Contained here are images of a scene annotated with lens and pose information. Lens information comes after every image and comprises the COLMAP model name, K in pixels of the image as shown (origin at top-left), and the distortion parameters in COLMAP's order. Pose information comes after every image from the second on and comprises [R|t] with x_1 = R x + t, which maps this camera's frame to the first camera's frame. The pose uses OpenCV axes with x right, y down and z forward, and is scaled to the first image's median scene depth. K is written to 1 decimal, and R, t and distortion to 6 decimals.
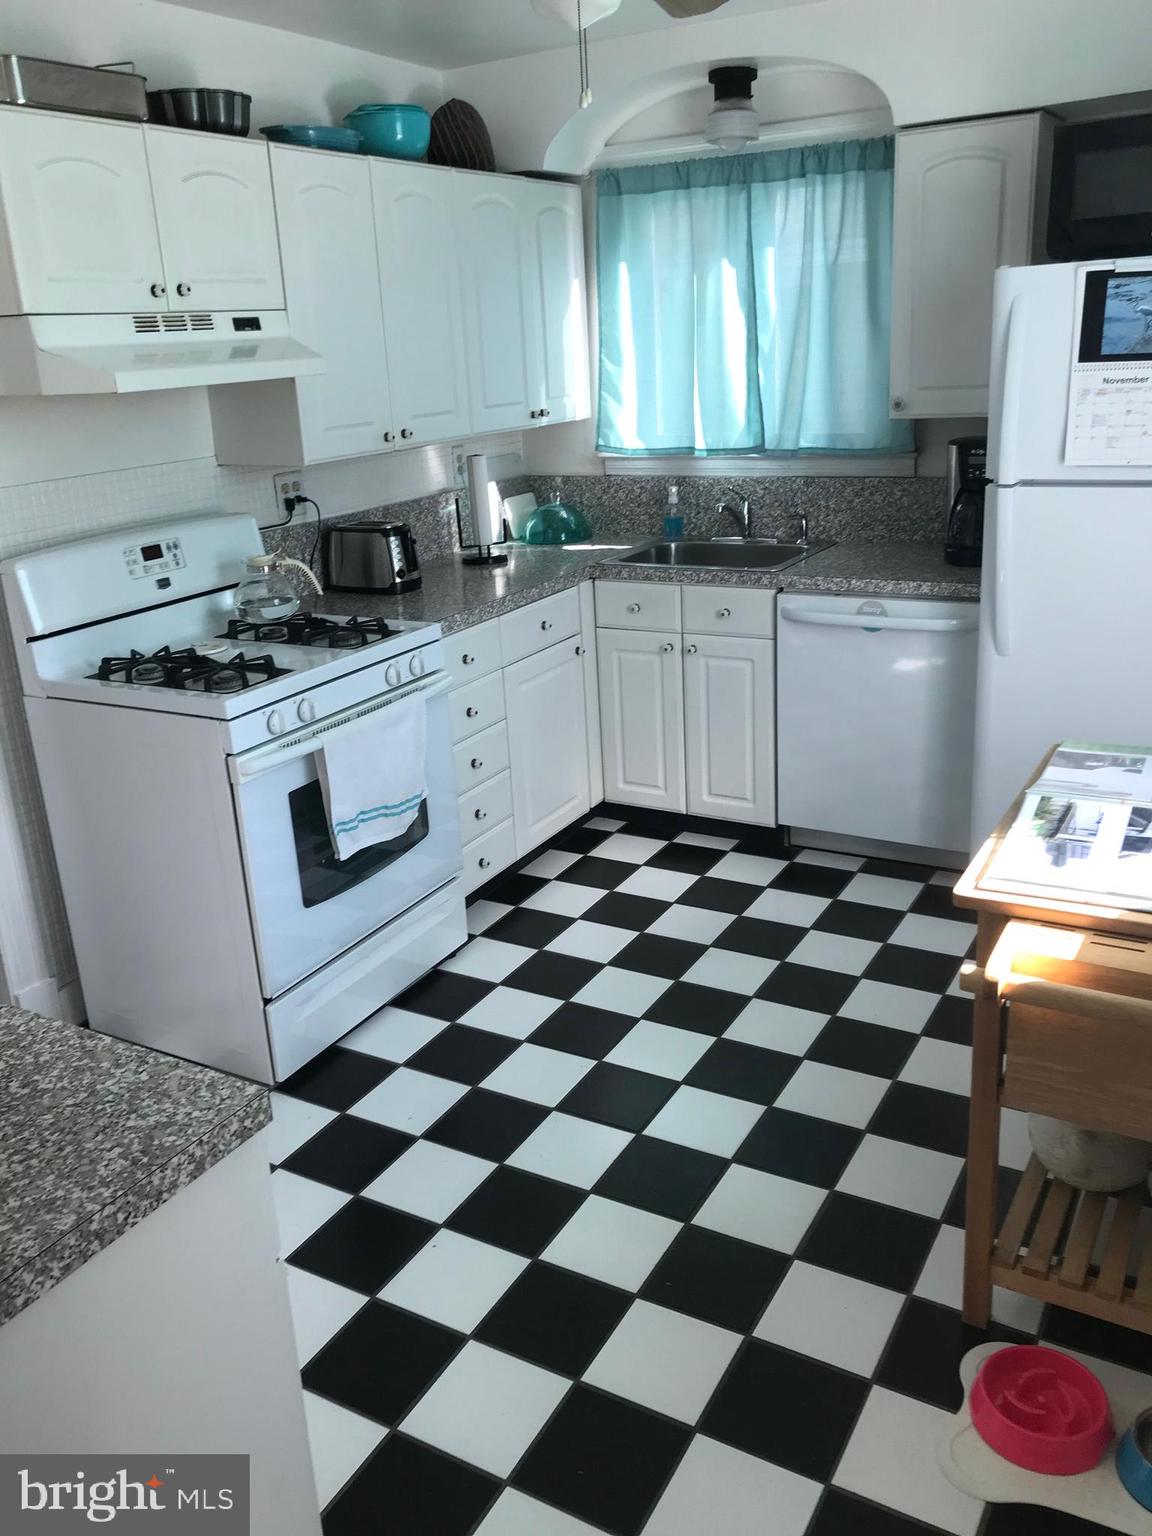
lens RADIAL K [[1281.6, 0, 576.0], [0, 1281.6, 768.0], [0, 0, 1]] dist [0.001262, 0.049026]
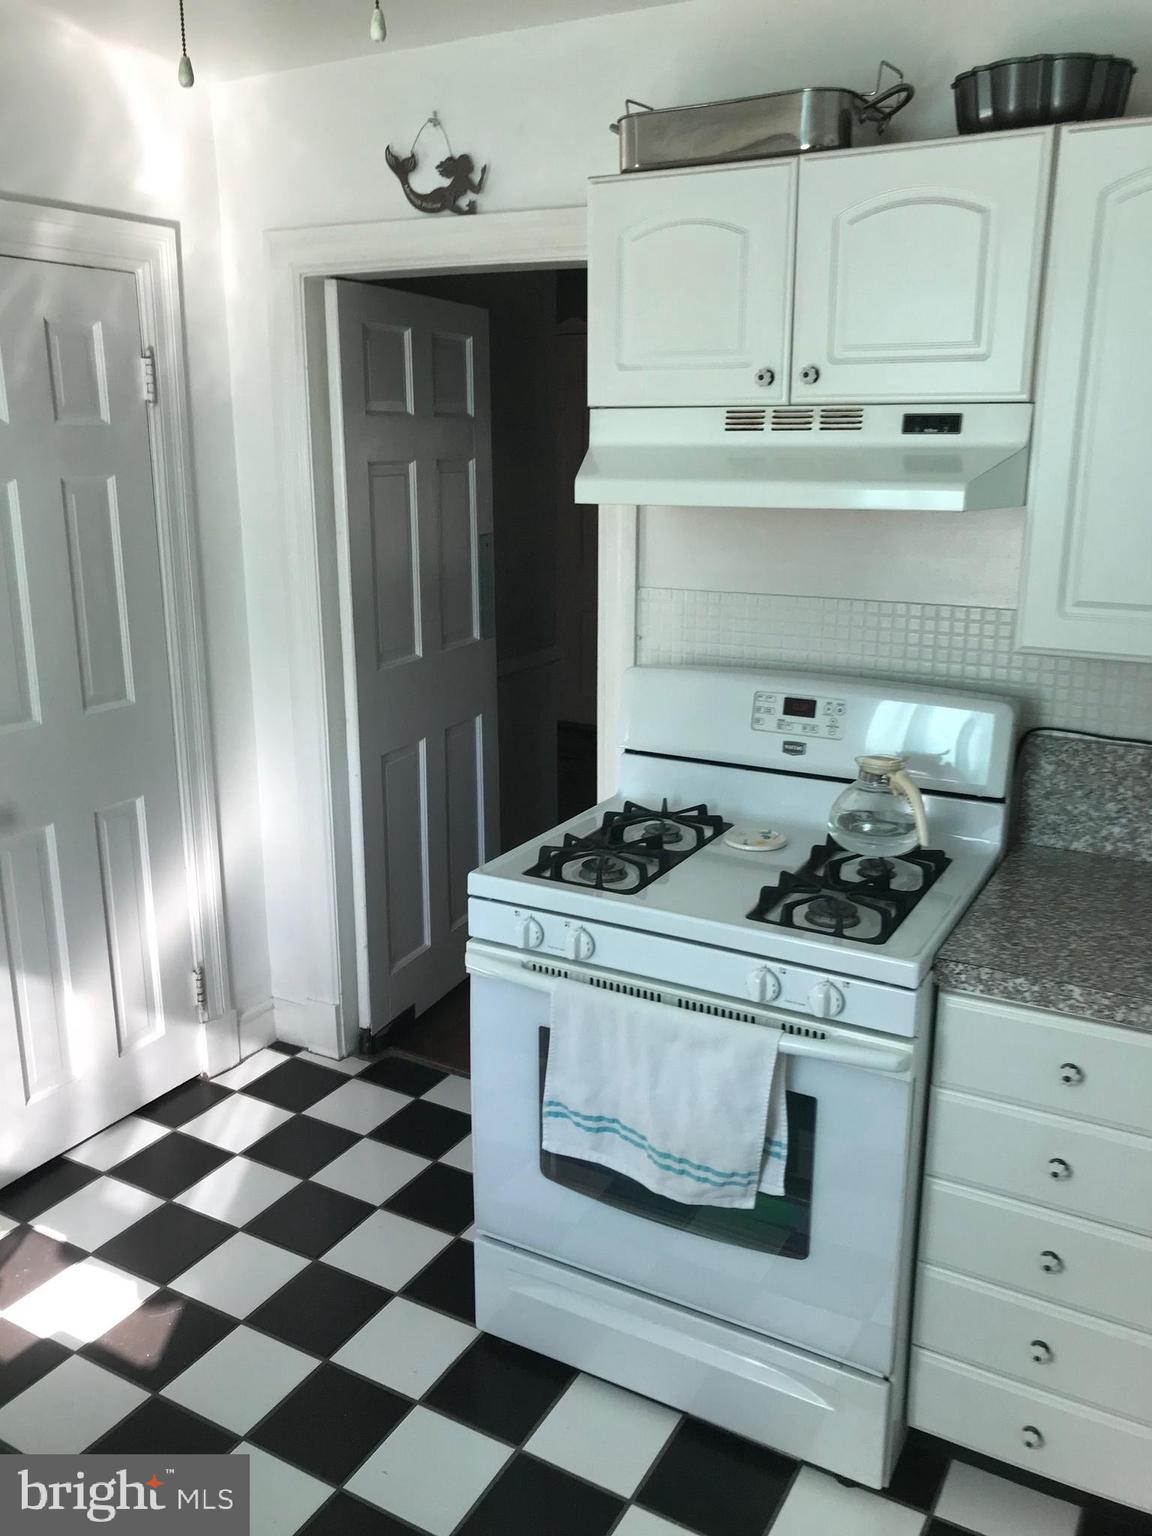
lens RADIAL K [[1281.6, 0, 576.0], [0, 1281.6, 768.0], [0, 0, 1]] dist [0.001262, 0.049026]
pose [[-0.002457, 0.300172, -0.953882, 0.429921], [-0.328306, 0.900770, 0.284304, -0.320281], [0.944568, 0.313864, 0.096335, 0.836972]]
